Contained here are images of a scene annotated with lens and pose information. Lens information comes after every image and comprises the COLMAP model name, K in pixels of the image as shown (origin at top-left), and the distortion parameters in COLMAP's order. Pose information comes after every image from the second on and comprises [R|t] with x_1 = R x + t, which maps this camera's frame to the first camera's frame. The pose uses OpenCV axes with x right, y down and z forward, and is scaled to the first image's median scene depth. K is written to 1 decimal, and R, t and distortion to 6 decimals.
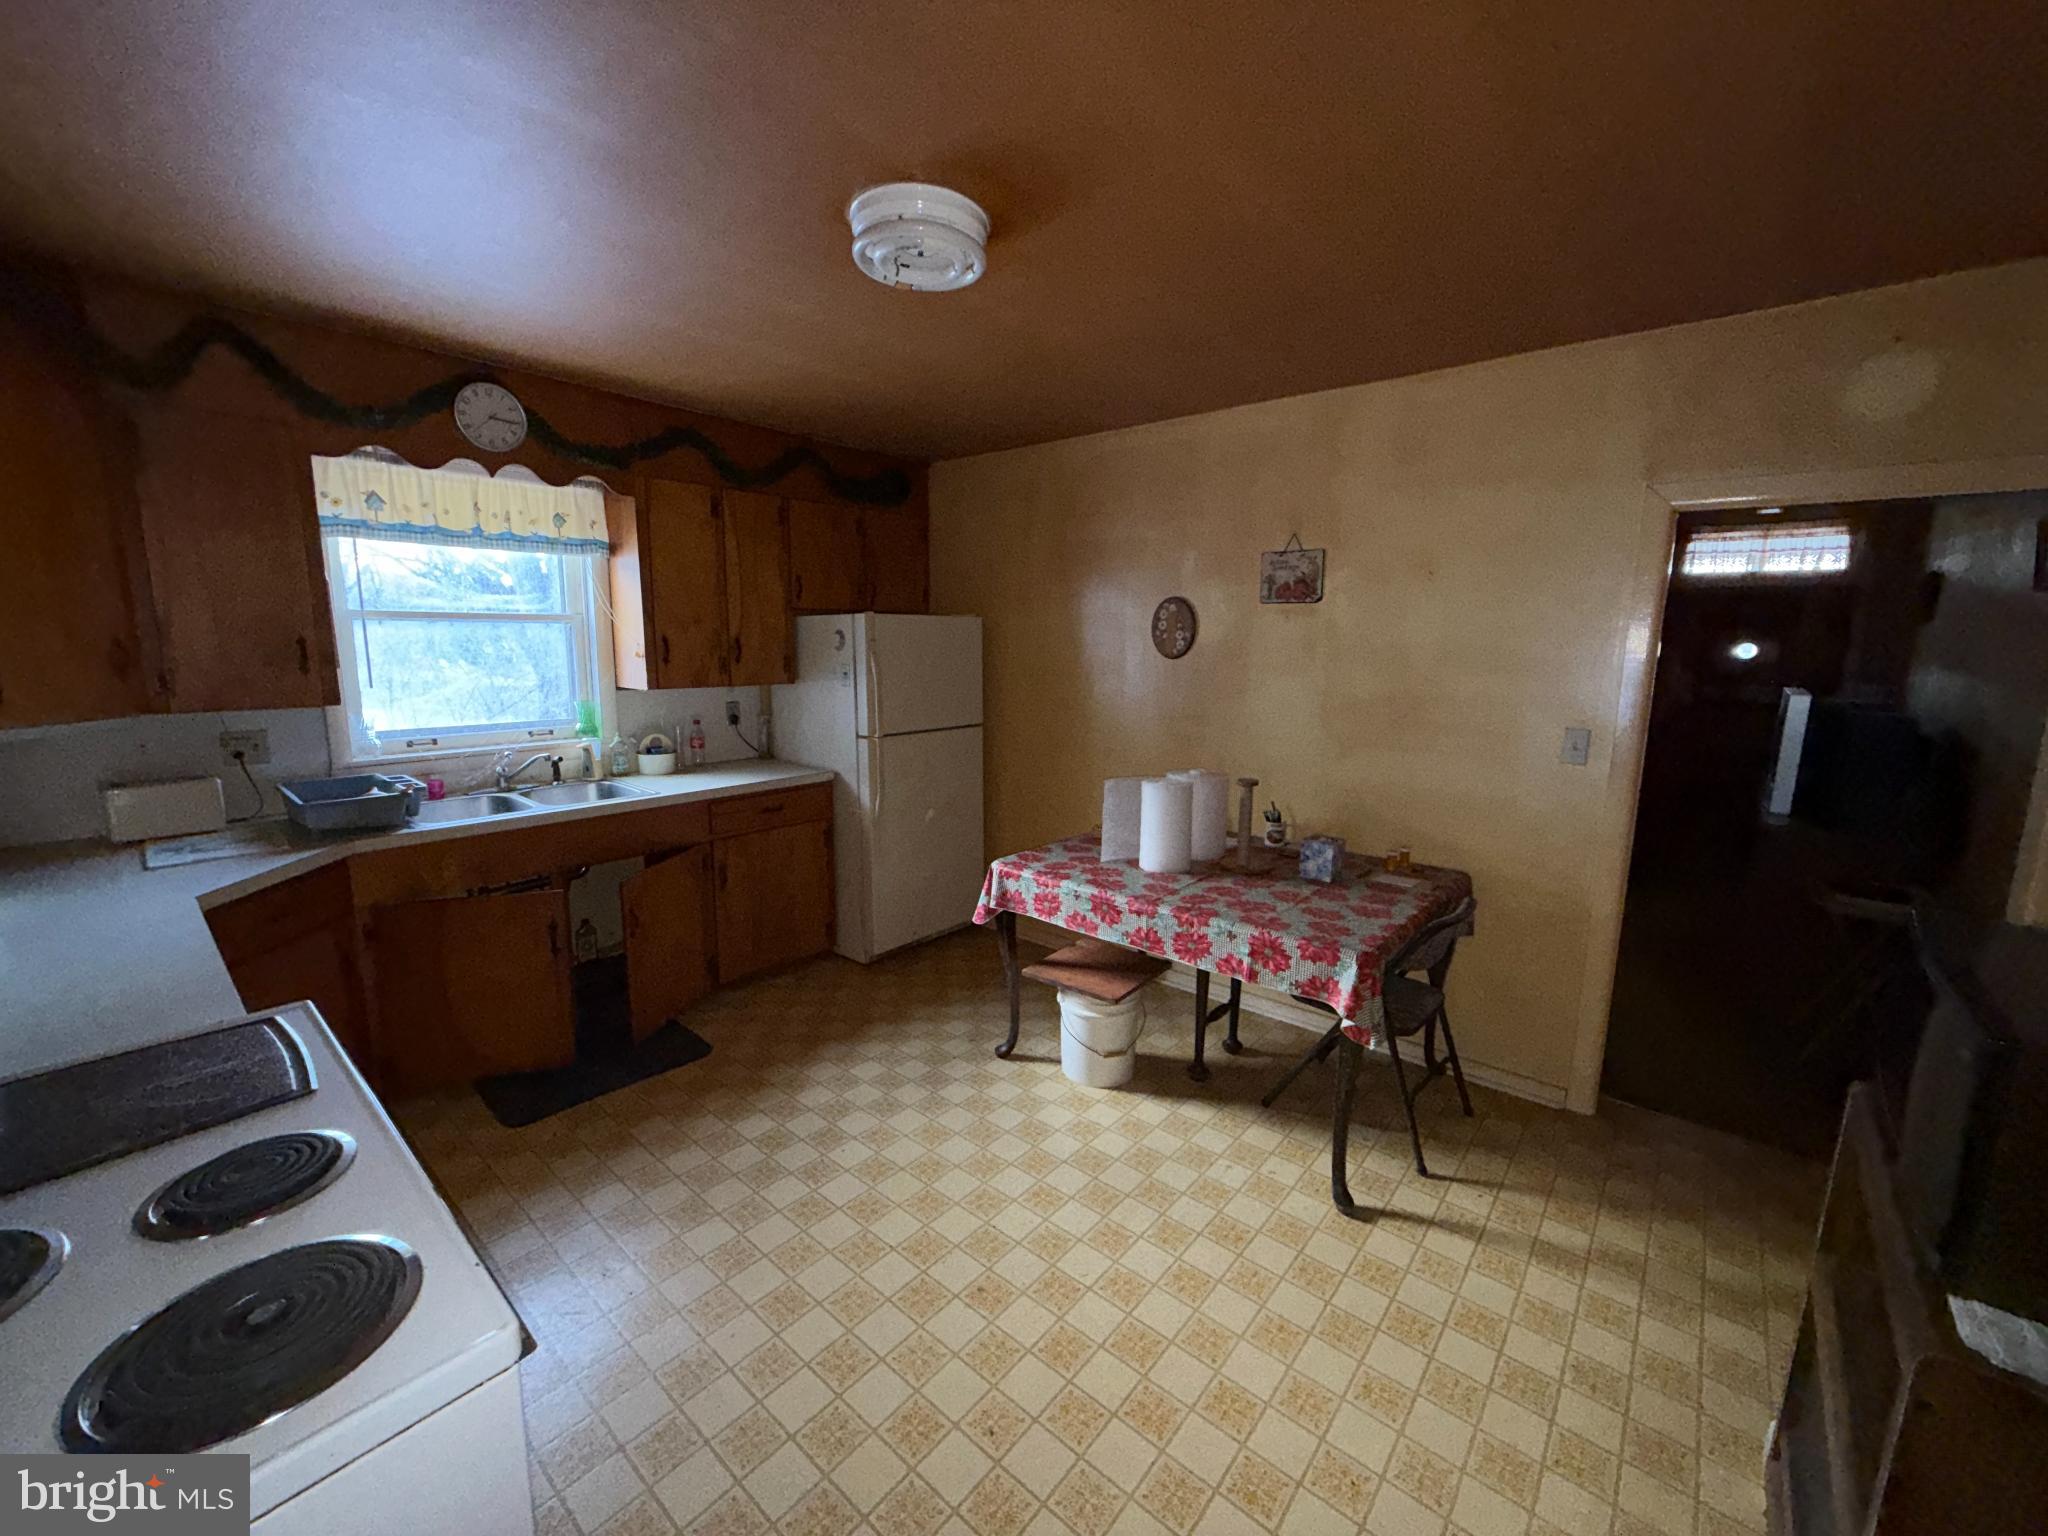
lens RADIAL K [[810.6, 0, 1028.5], [0, 810.6, 765.2], [0, 0, 1]] dist [-0.001300, -0.000826]
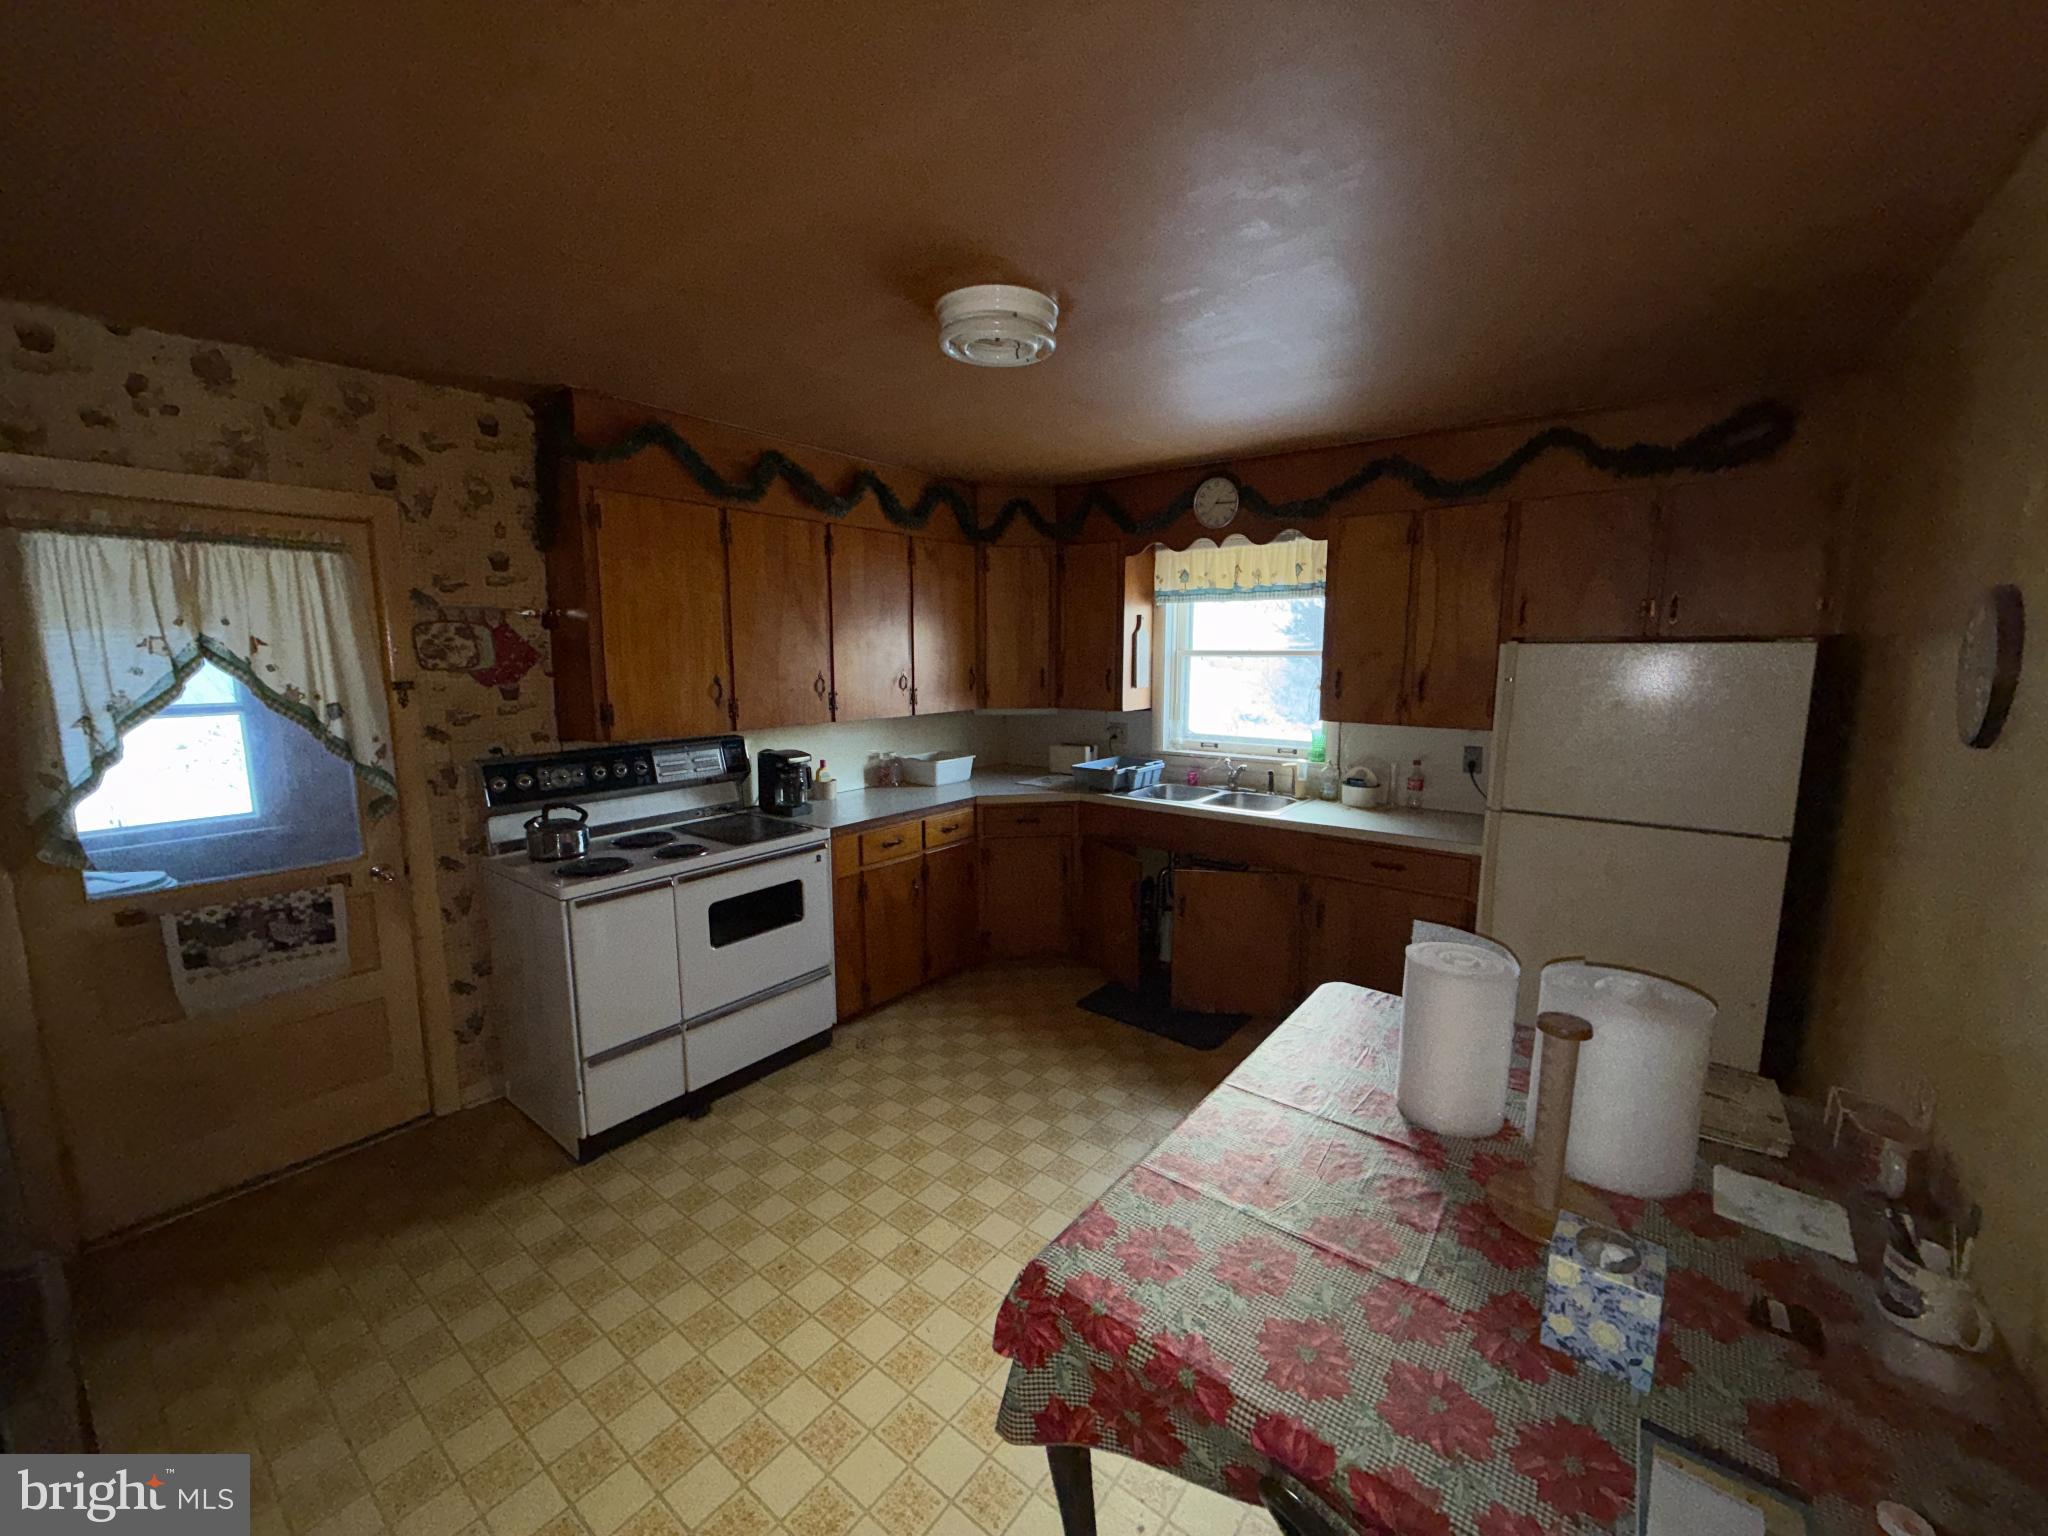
lens RADIAL K [[810.6, 0, 1027.0], [0, 810.6, 776.8], [0, 0, 1]] dist [-0.001300, -0.000826]
pose [[0.047534, 0.141804, -0.988753, 0.631200], [-0.156820, 0.978656, 0.132817, -0.115248], [0.986483, 0.148743, 0.068757, 0.631759]]
